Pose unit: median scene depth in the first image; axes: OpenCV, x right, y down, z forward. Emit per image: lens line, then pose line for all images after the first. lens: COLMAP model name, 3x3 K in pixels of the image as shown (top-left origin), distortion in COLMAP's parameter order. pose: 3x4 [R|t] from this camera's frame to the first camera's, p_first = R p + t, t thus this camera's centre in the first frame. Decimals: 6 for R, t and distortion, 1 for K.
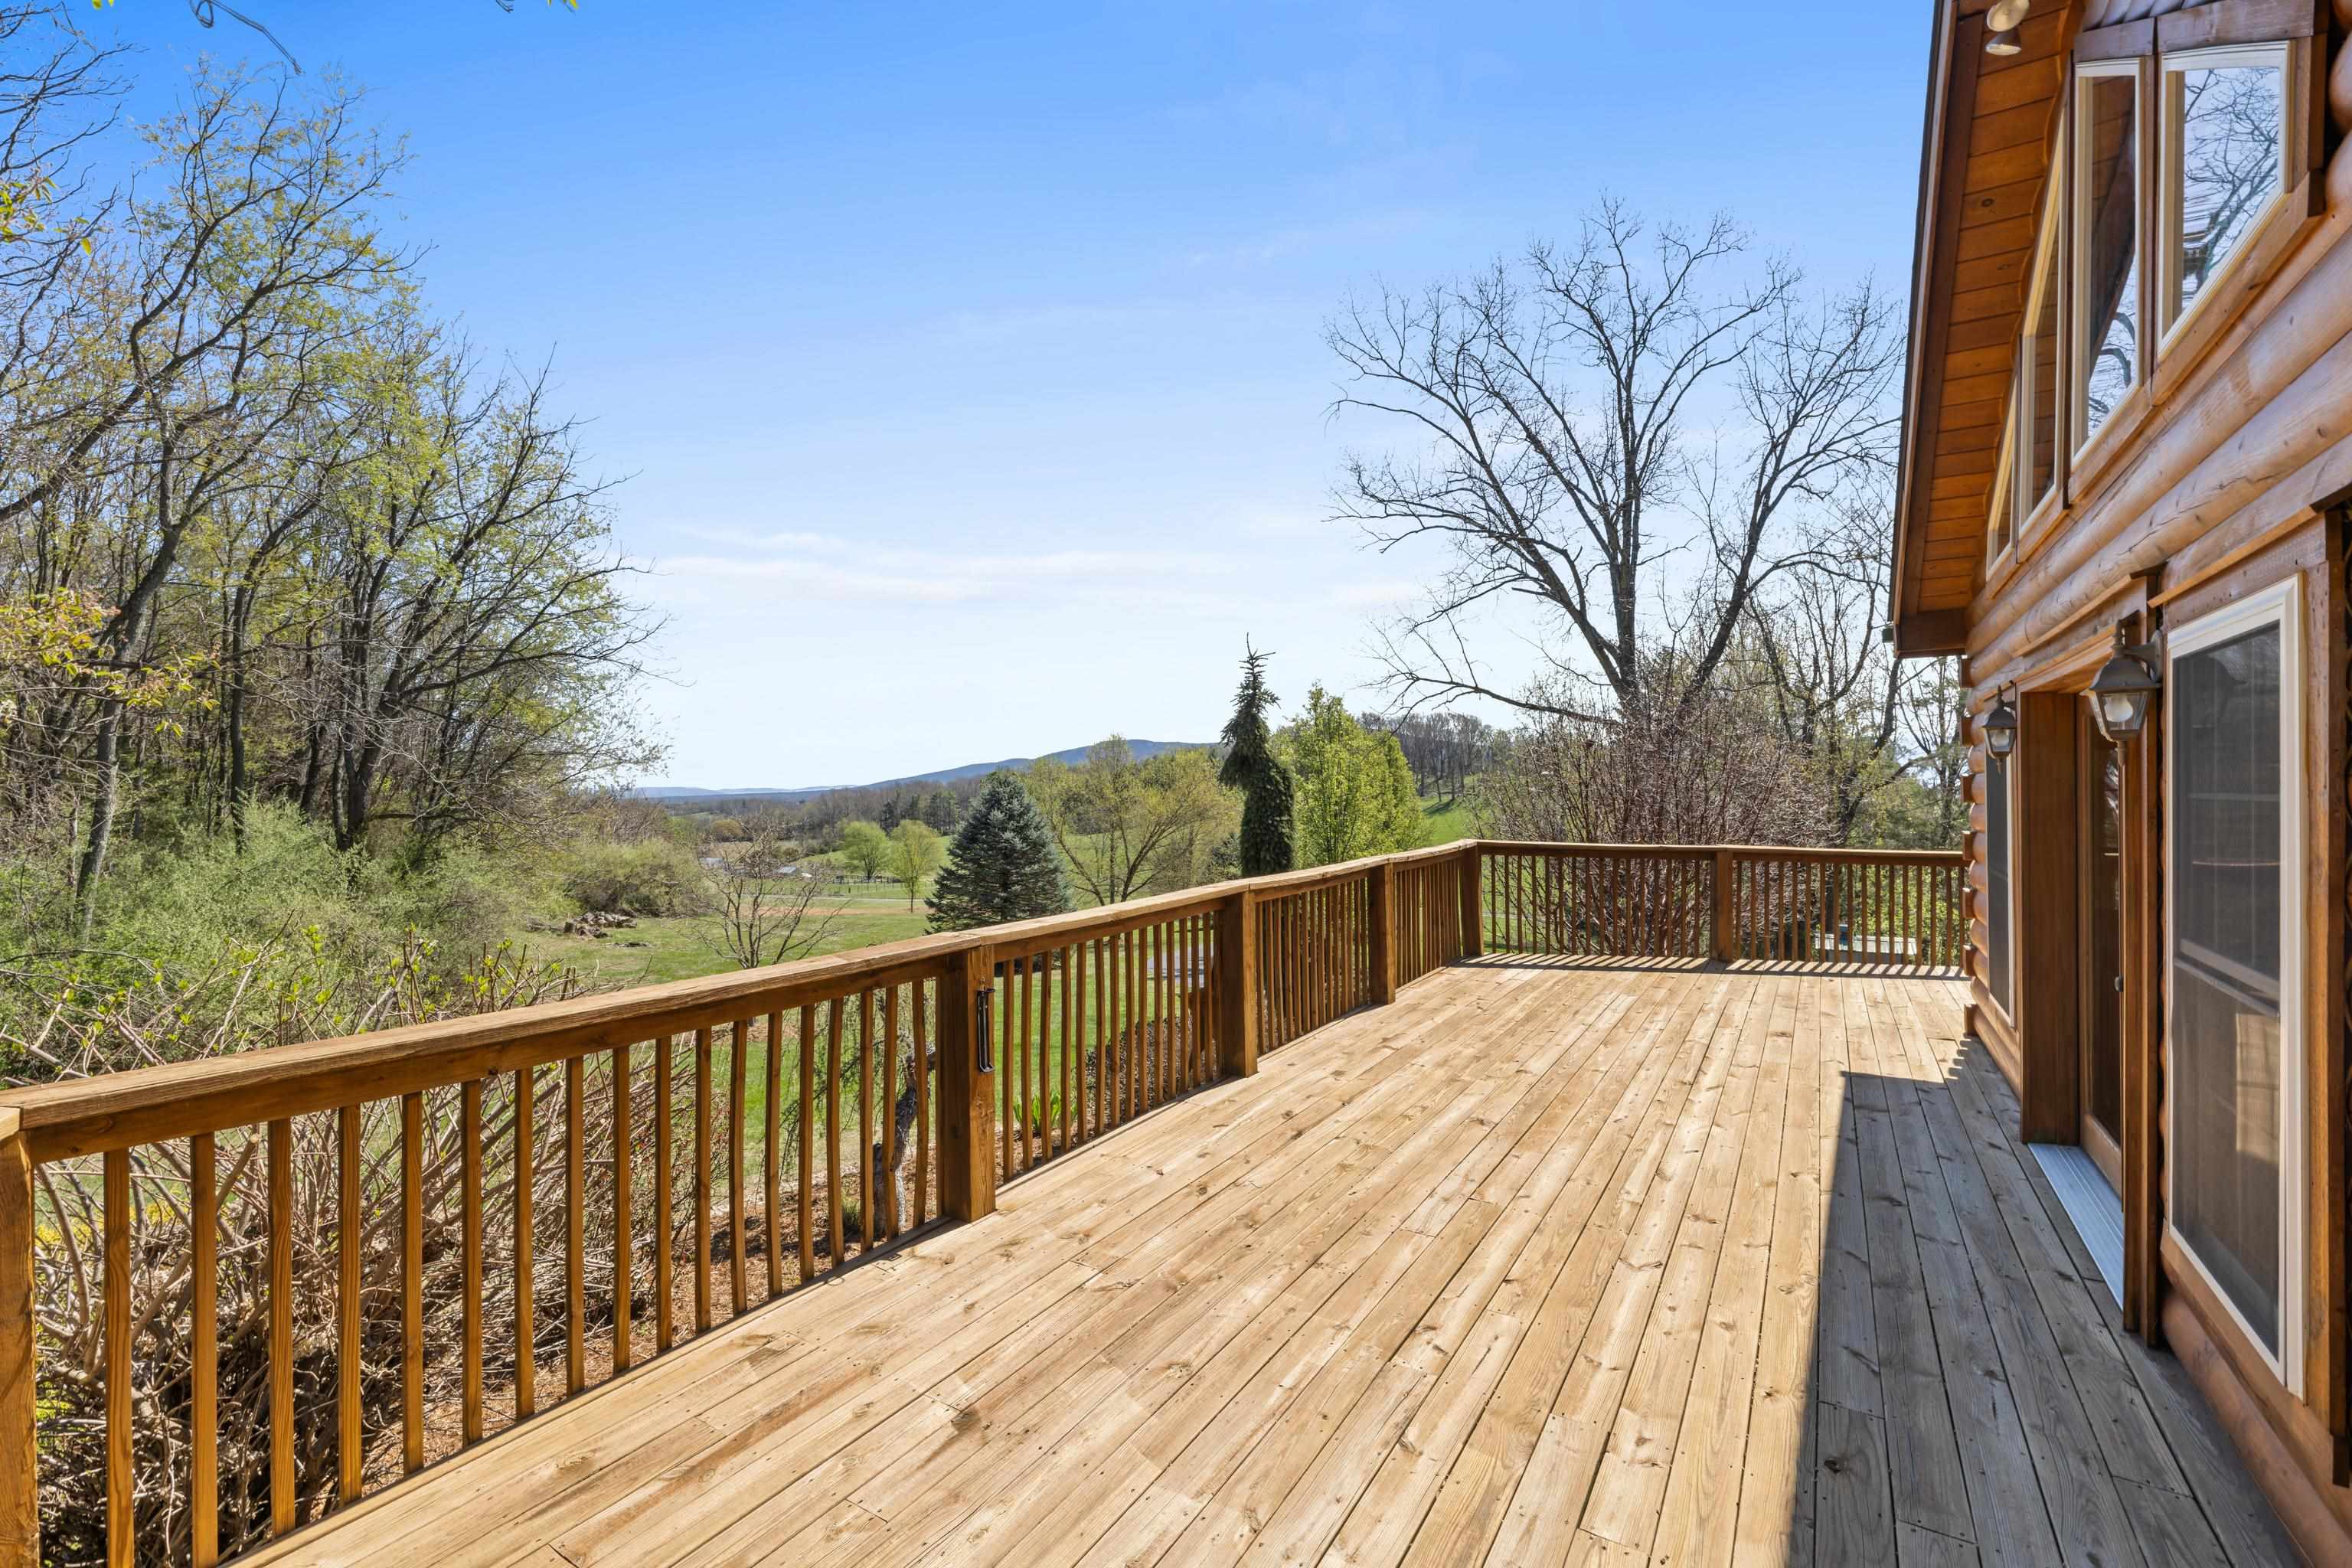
lens RADIAL K [[994.1, 0, 1176.0], [0, 994.1, 784.0], [0, 0, 1]] dist [-0.001526, -0.000107]
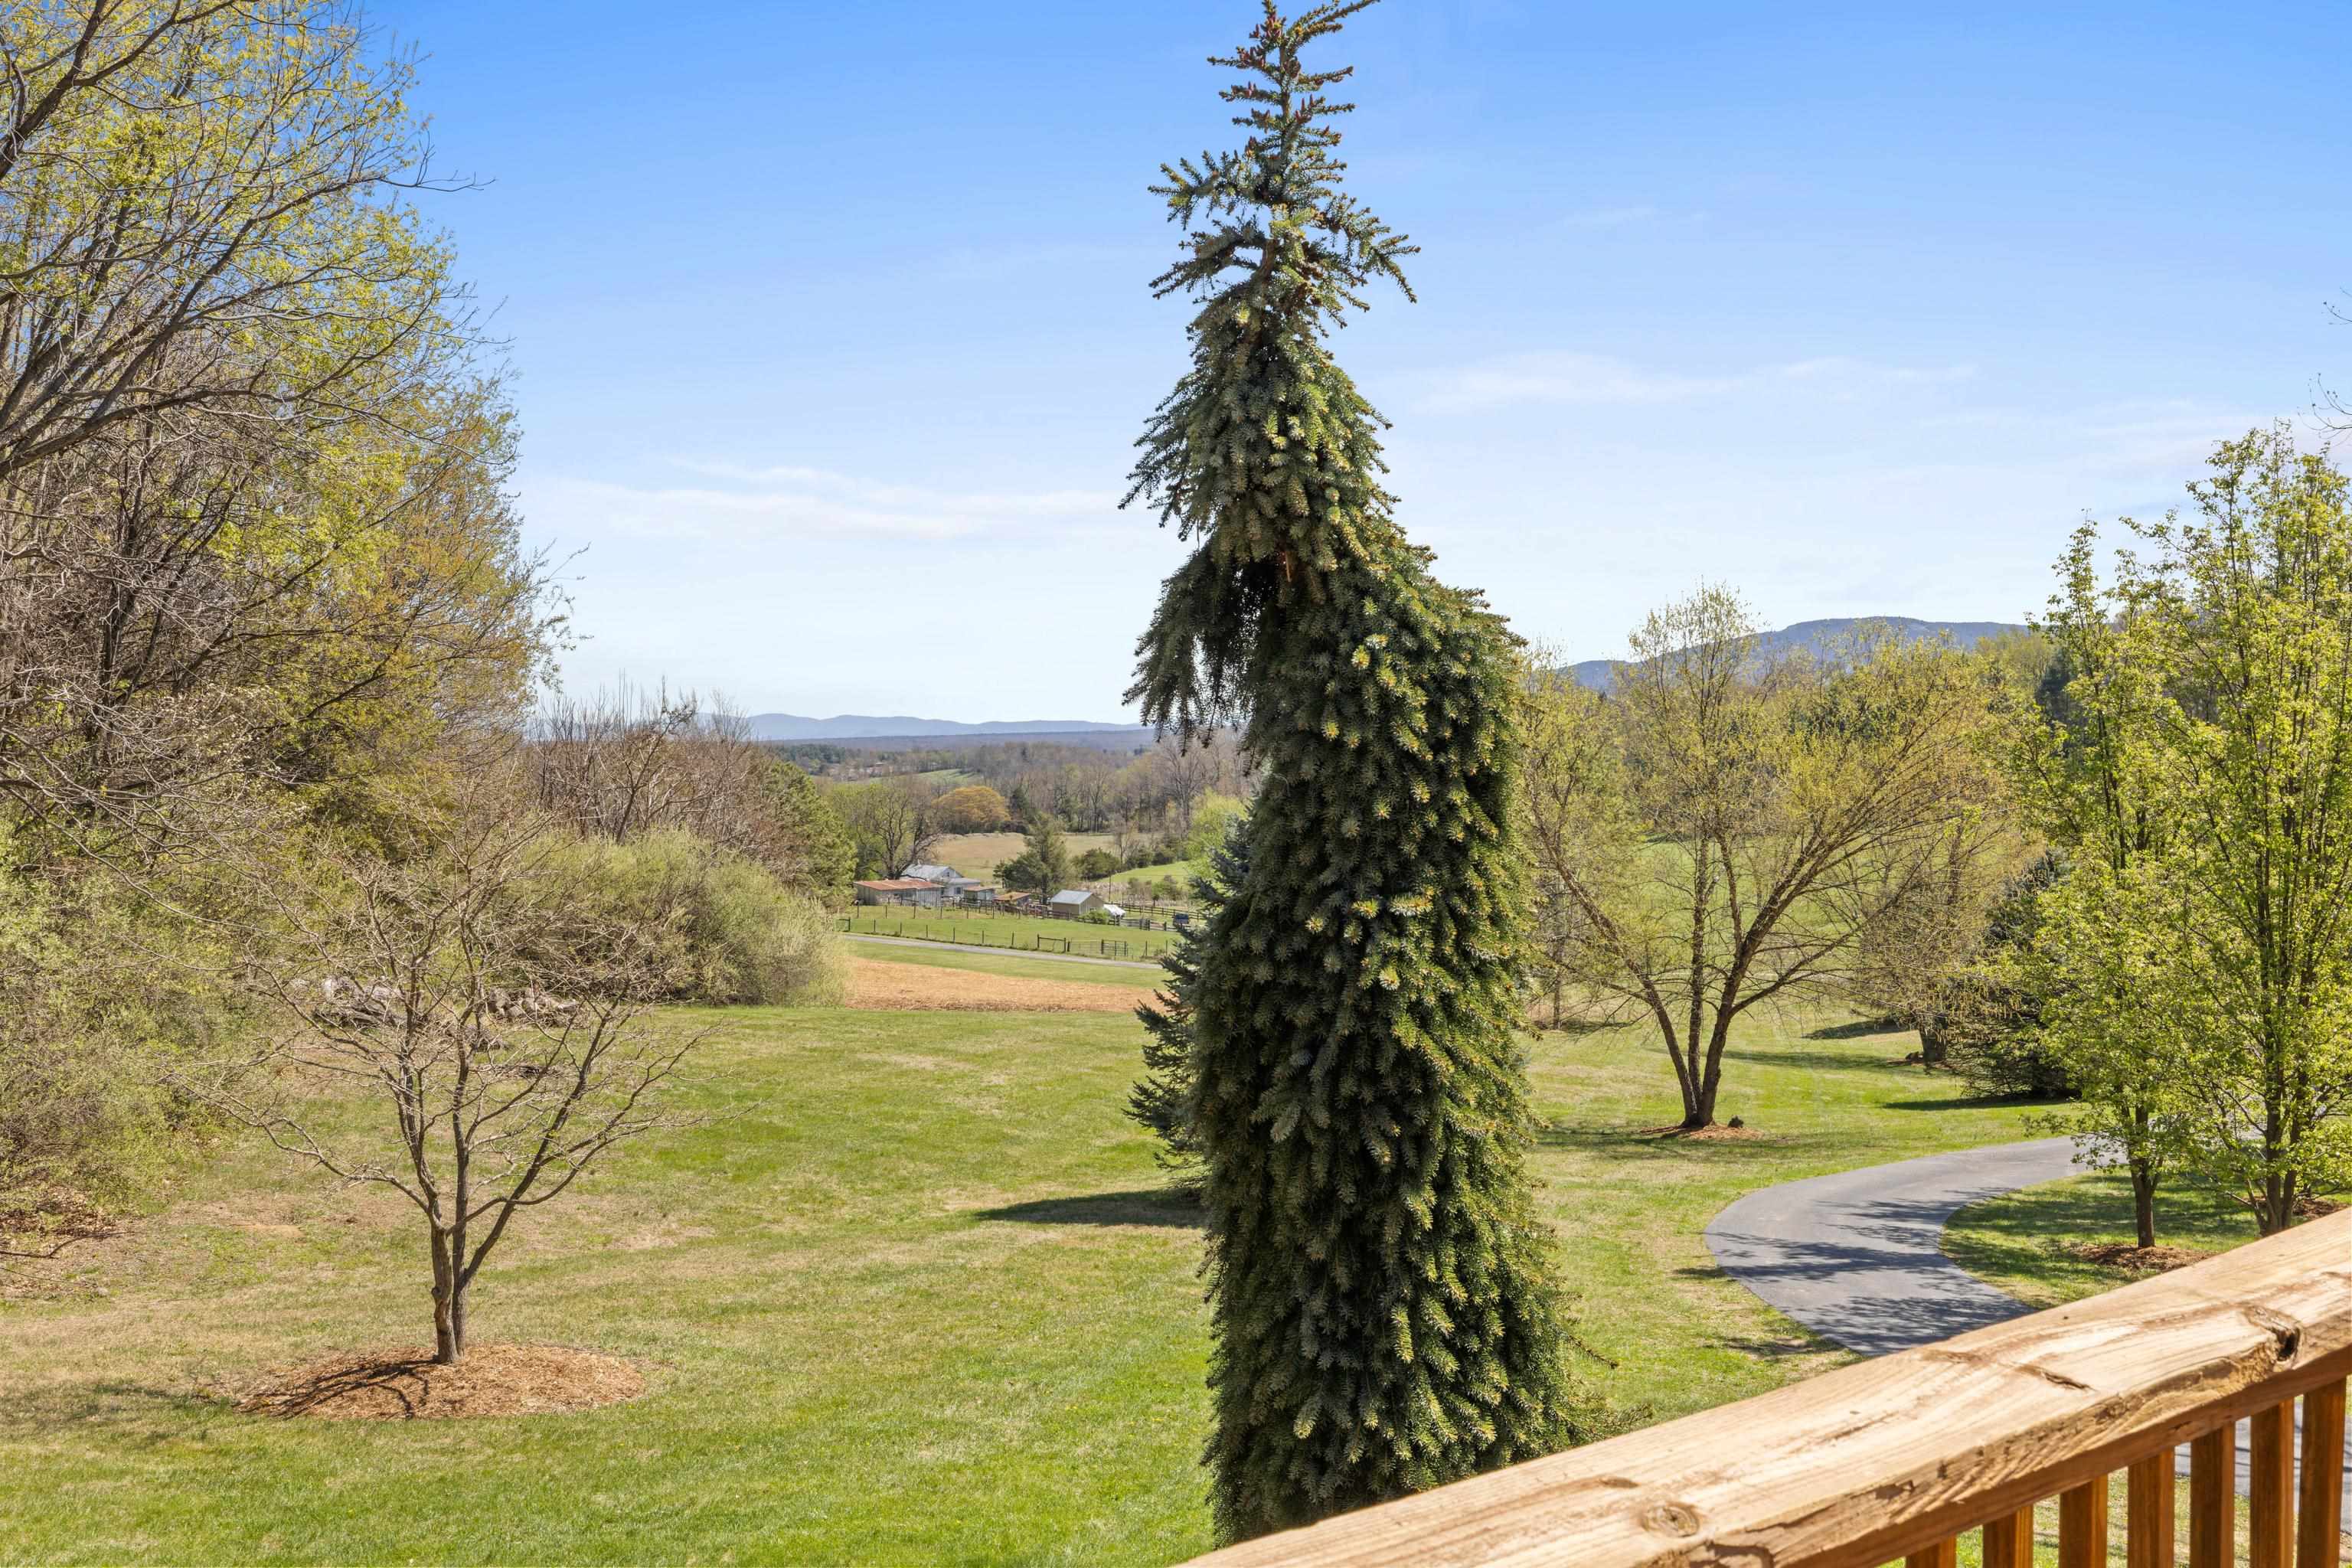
lens RADIAL K [[2265.0, 0, 1185.8], [0, 2265.0, 734.5], [0, 0, 1]] dist [0.002573, 0.013262]
pose [[0.945167, 0.014241, -0.326275, 0.034118], [-0.012024, 0.999889, 0.008812, 0.000208], [0.326365, -0.004406, 0.945234, 0.104153]]
